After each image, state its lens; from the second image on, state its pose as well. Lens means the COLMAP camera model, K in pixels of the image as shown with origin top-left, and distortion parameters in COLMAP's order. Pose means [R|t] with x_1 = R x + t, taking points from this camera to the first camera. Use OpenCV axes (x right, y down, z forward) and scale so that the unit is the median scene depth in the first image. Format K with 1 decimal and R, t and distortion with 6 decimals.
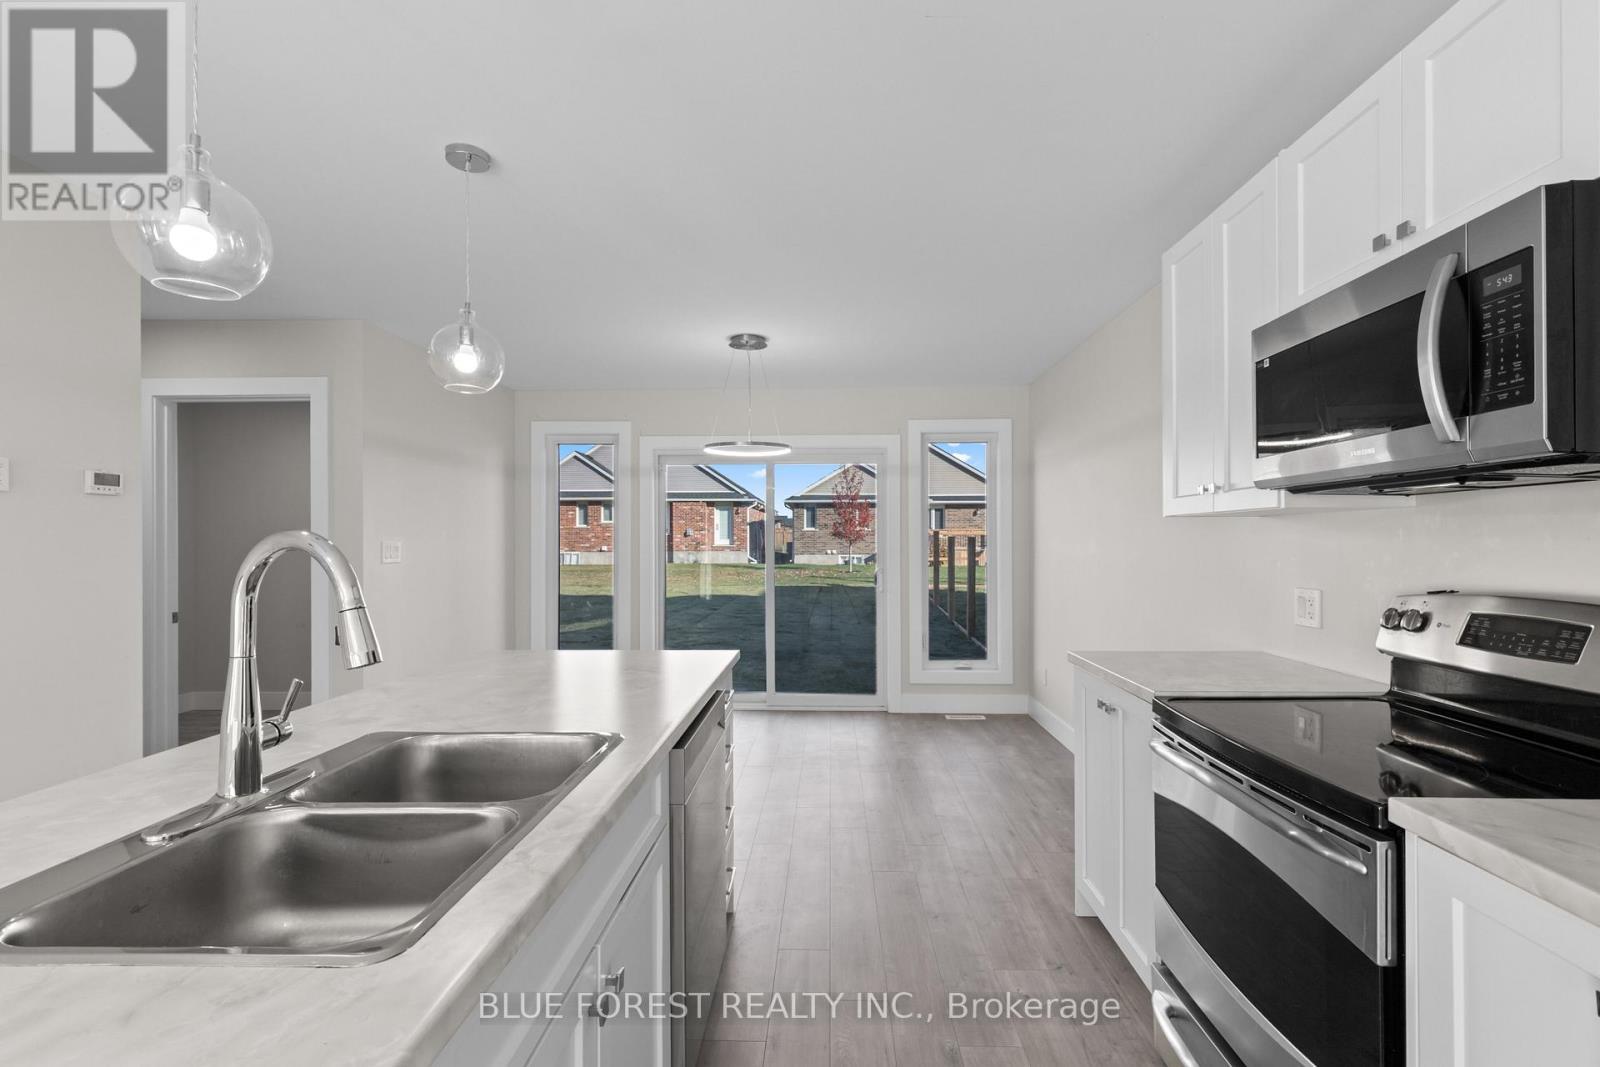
lens RADIAL K [[730.8, 0, 791.7], [0, 730.8, 539.5], [0, 0, 1]] dist [0.004641, 0.000958]
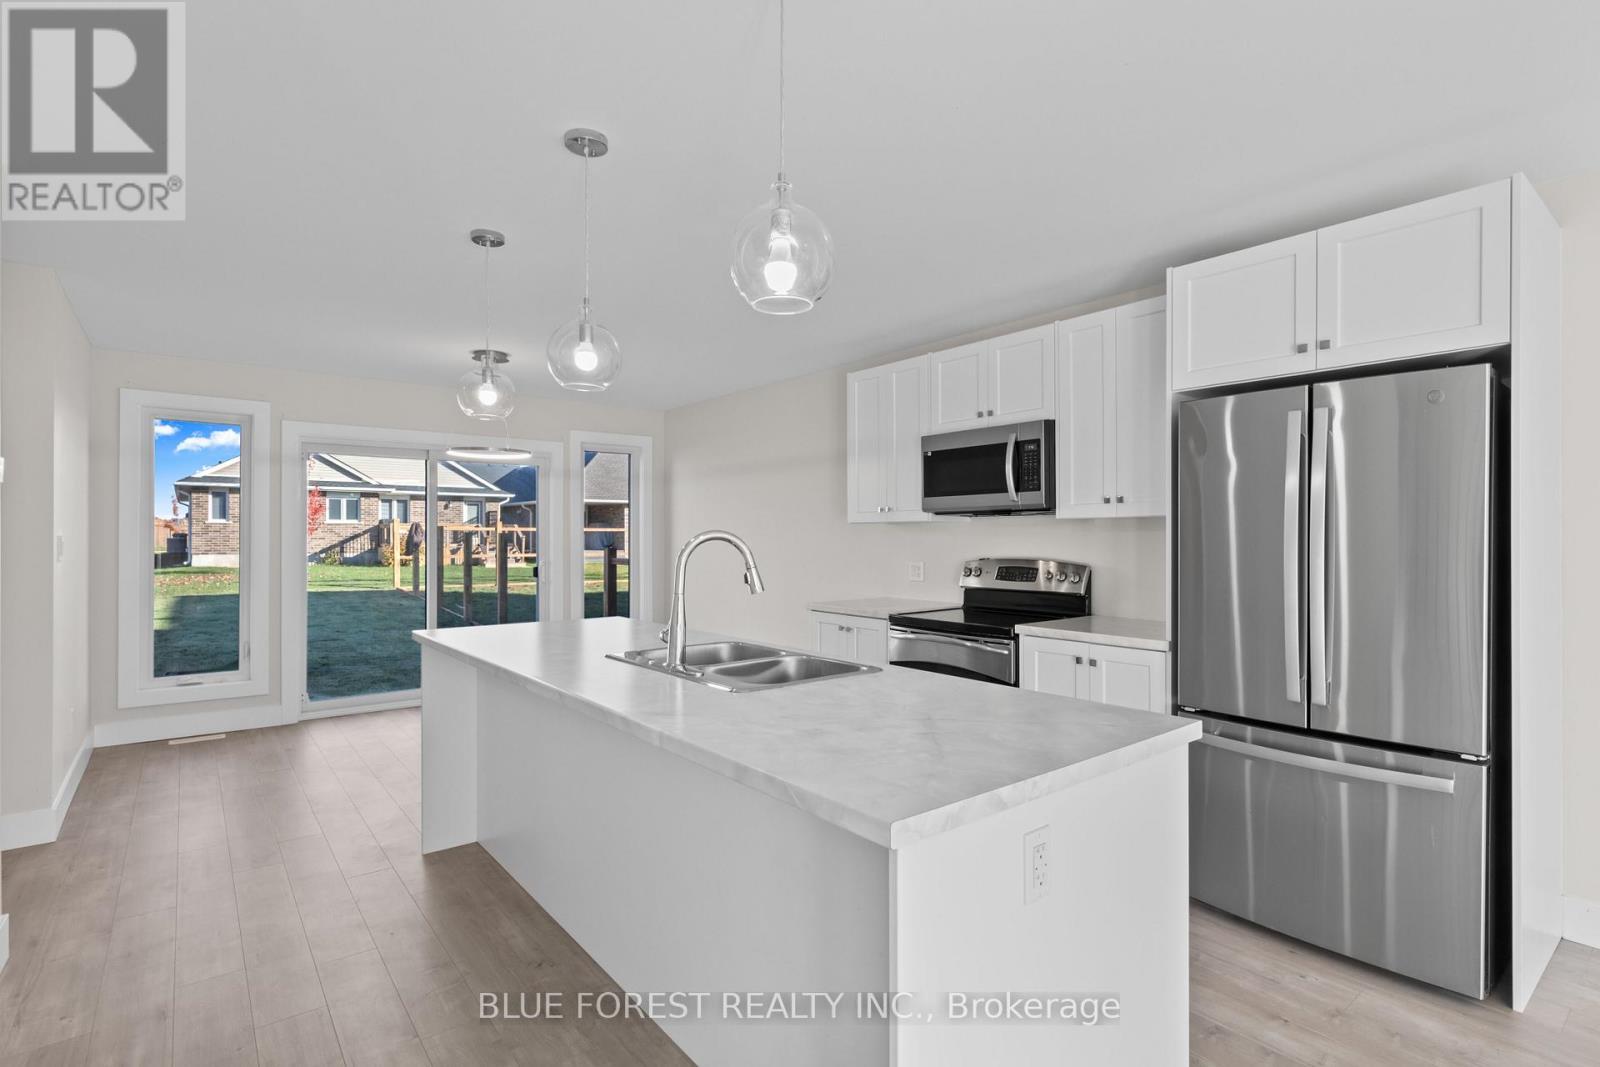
lens RADIAL K [[793.5, 0, 803.5], [0, 793.5, 532.1], [0, 0, 1]] dist [0.004120, -0.002243]
pose [[0.753082, 0.007446, 0.657884, -0.371845], [-0.004248, 0.999970, -0.006455, 0.001294], [-0.657913, 0.002067, 0.753091, -0.161346]]
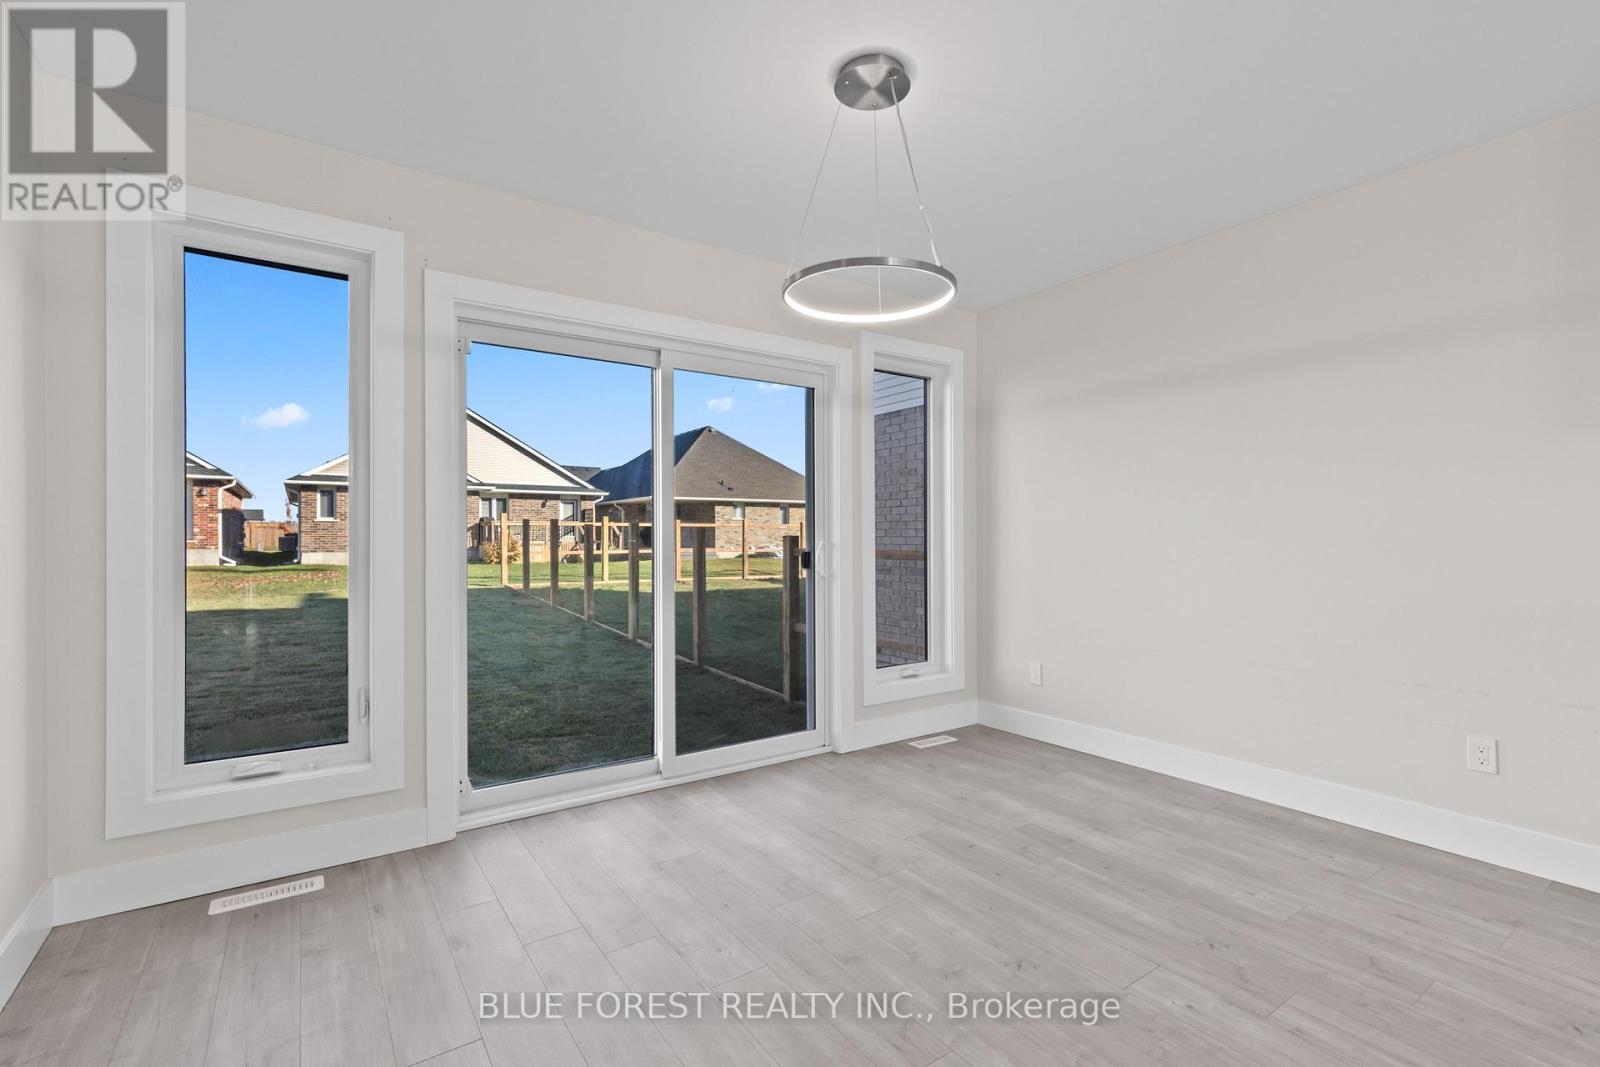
lens RADIAL K [[730.8, 0, 807.5], [0, 730.8, 535.1], [0, 0, 1]] dist [0.004641, 0.000958]
pose [[0.788353, 0.001868, 0.615220, -0.308384], [0.000547, 0.999993, -0.003737, 0.035303], [-0.615223, 0.003282, 0.788346, 0.476144]]
